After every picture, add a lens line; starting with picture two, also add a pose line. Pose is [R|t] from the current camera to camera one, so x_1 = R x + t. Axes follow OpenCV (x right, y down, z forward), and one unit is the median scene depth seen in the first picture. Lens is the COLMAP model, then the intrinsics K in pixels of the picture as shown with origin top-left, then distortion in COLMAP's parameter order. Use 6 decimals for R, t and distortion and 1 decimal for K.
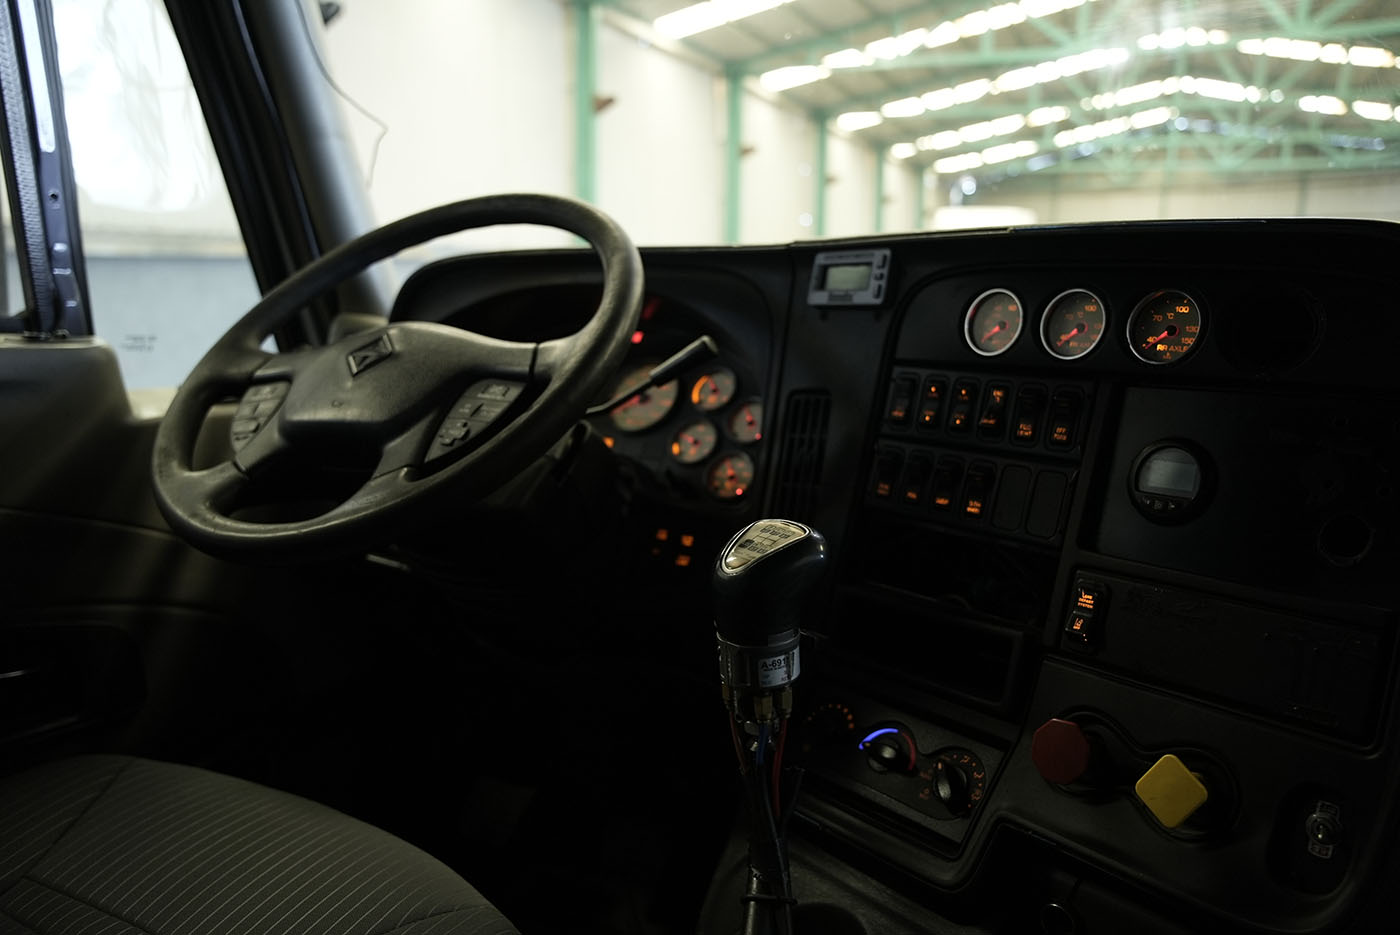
lens RADIAL K [[980.0, 0, 700.0], [0, 980.0, 467.5], [0, 0, 1]] dist [-0.173996, 0.120243]
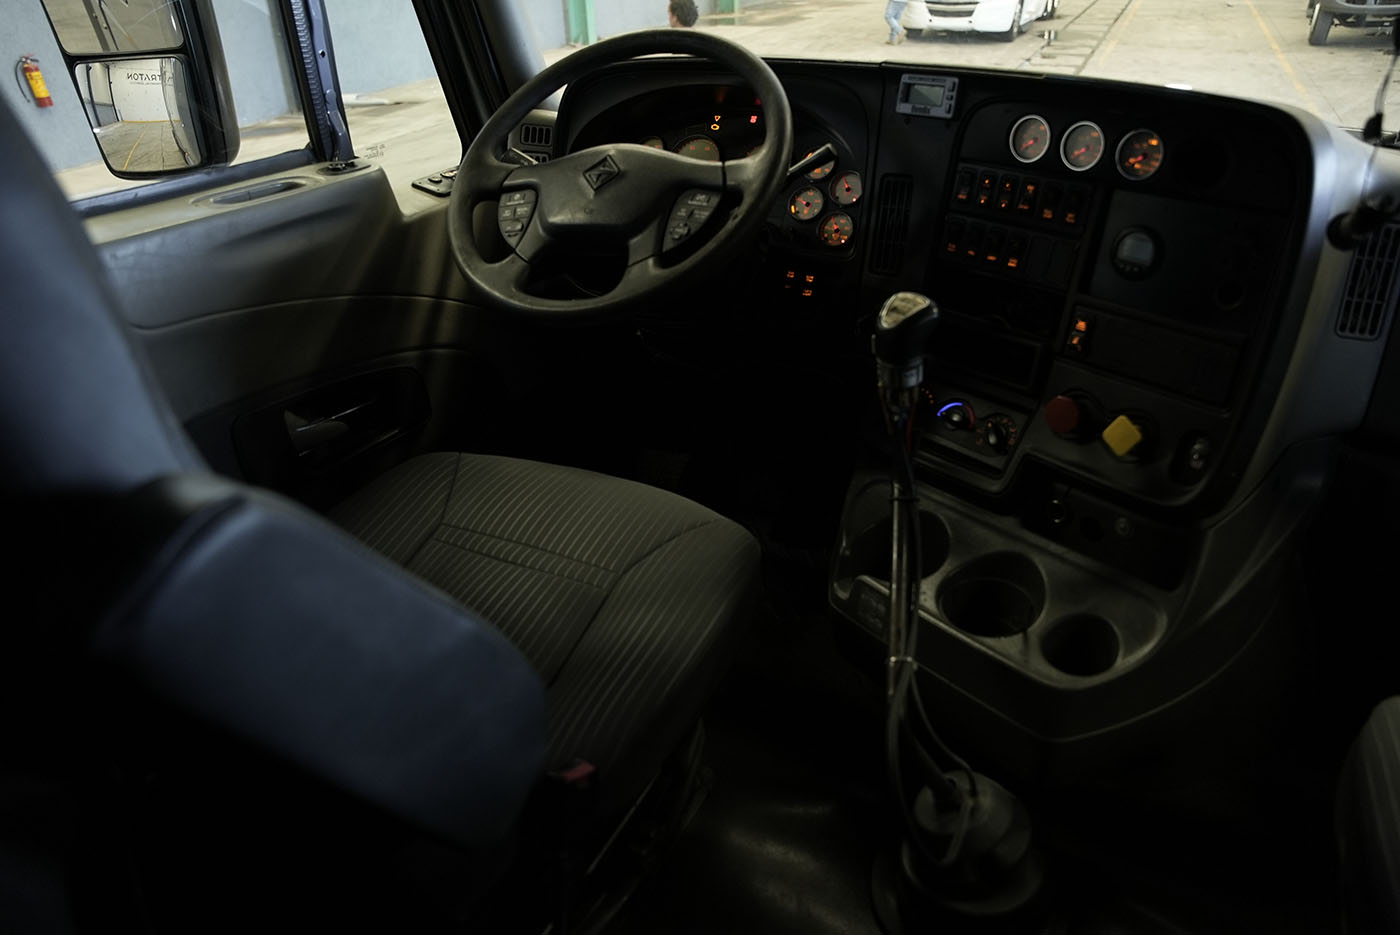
lens RADIAL K [[980.0, 0, 700.0], [0, 980.0, 467.5], [0, 0, 1]] dist [-0.173996, 0.120243]
pose [[0.998547, -0.051569, -0.015608, -0.213055], [0.053831, 0.942594, 0.329575, -0.183801], [-0.002284, -0.329936, 0.944000, -0.563480]]
